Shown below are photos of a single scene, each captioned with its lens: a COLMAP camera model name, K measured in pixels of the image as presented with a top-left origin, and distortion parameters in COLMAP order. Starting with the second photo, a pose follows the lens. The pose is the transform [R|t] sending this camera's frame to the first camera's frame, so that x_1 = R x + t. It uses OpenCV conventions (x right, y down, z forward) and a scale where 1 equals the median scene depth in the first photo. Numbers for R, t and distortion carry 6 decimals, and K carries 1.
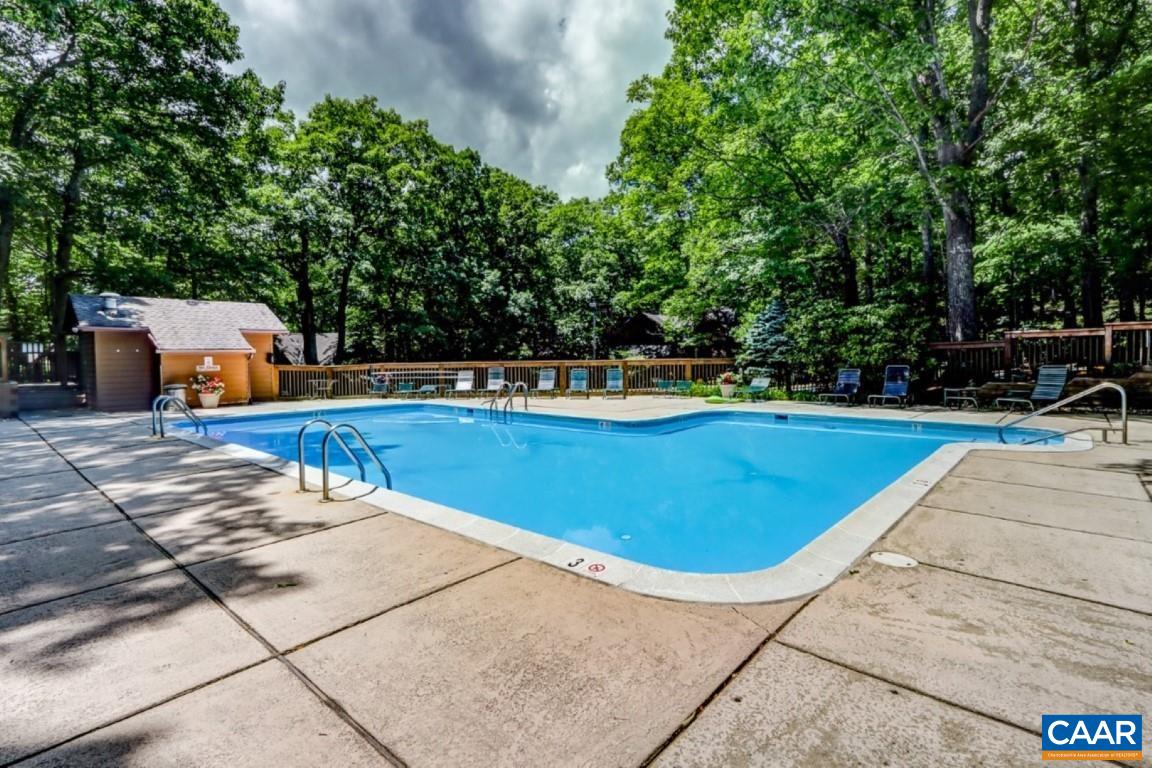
lens RADIAL K [[537.7, 0, 579.6], [0, 537.7, 369.7], [0, 0, 1]] dist [-0.000473, 0.000176]
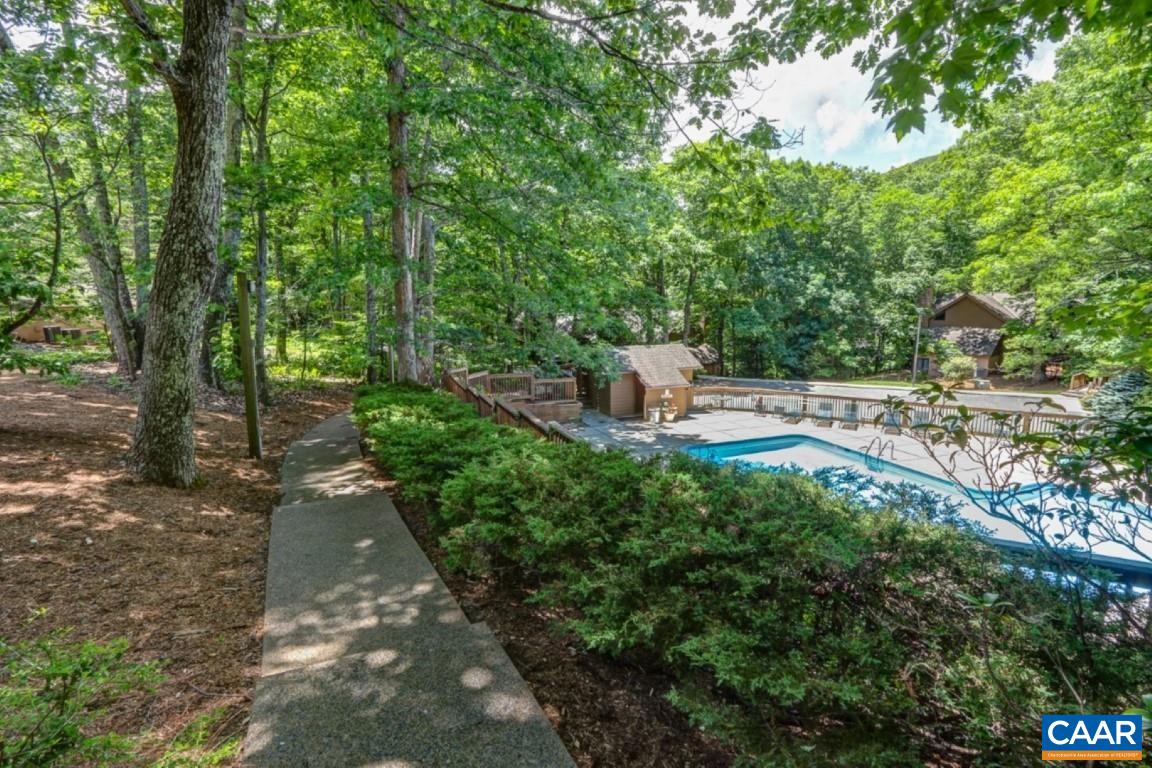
lens RADIAL K [[537.7, 0, 579.6], [0, 537.7, 369.7], [0, 0, 1]] dist [-0.000473, 0.000176]
pose [[0.886875, 0.070776, -0.456556, -0.073570], [-0.005111, 0.989639, 0.143485, -0.142537], [0.461981, -0.124920, 0.878048, -0.262232]]
